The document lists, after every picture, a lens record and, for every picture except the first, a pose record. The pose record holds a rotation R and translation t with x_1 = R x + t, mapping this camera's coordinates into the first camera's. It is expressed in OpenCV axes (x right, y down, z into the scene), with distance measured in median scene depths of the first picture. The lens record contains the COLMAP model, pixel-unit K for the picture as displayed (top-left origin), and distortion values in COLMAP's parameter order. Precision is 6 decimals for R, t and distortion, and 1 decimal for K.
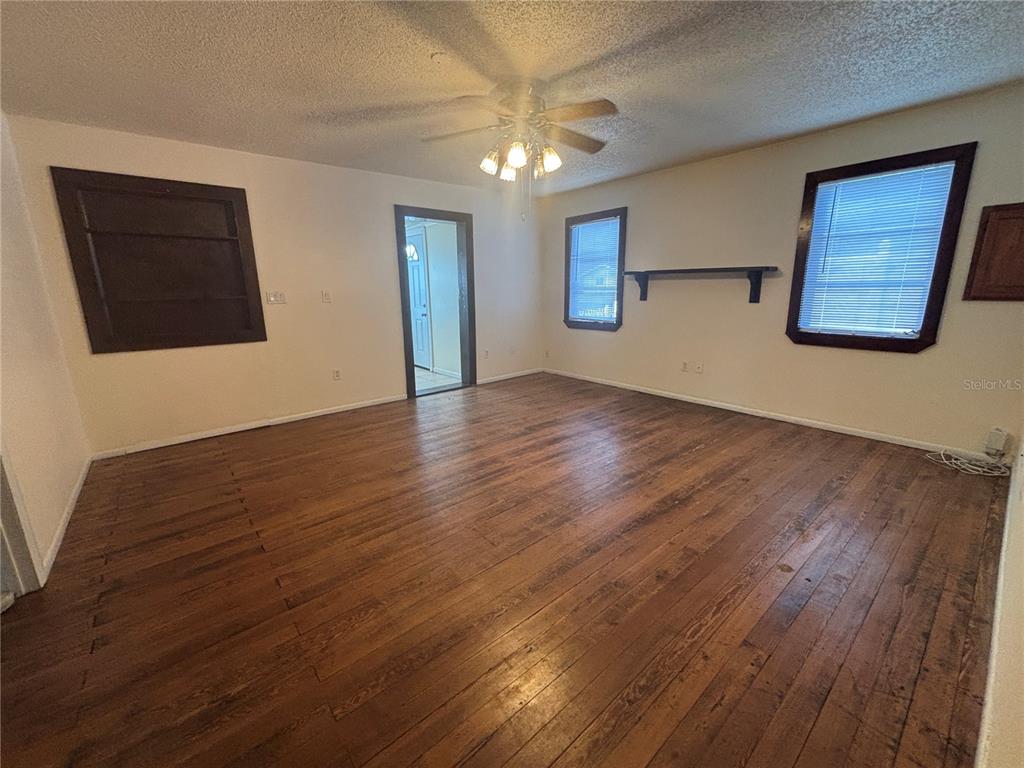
lens RADIAL K [[416.8, 0, 510.1], [0, 416.8, 383.2], [0, 0, 1]] dist [-0.002076, 0.001369]
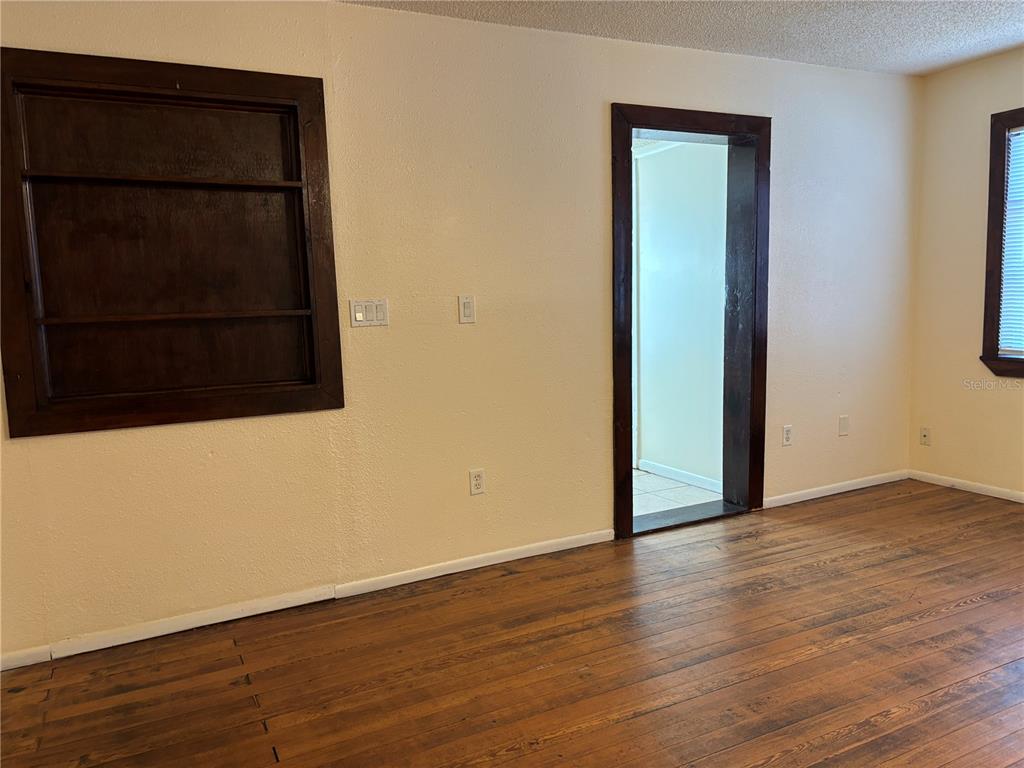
lens RADIAL K [[772.9, 0, 505.9], [0, 772.9, 389.0], [0, 0, 1]] dist [0.063213, -0.065725]
pose [[0.974548, 0.010342, -0.223941, -0.234460], [-0.031976, 0.995134, -0.093194, -0.051912], [0.221888, 0.097983, 0.970137, 0.236407]]
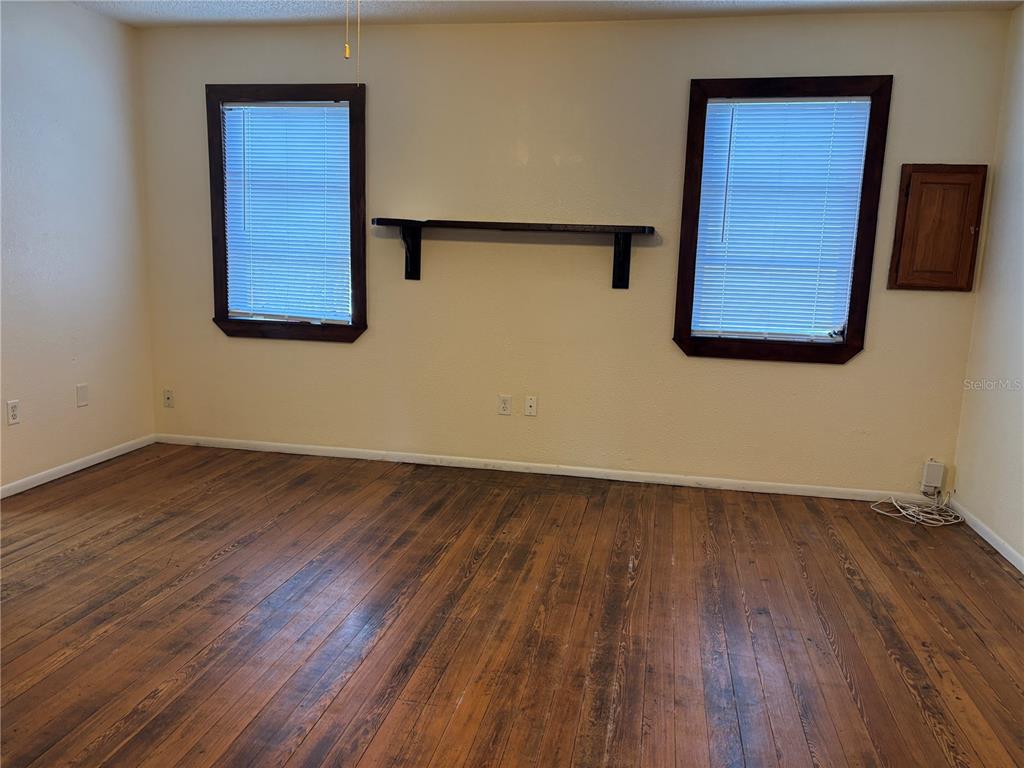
lens RADIAL K [[772.9, 0, 513.1], [0, 772.9, 379.5], [0, 0, 1]] dist [0.063213, -0.065725]
pose [[0.768388, -0.059863, 0.637178, -0.230211], [0.101402, 0.994427, -0.028857, -0.053045], [-0.631900, 0.086785, 0.770176, 0.293569]]
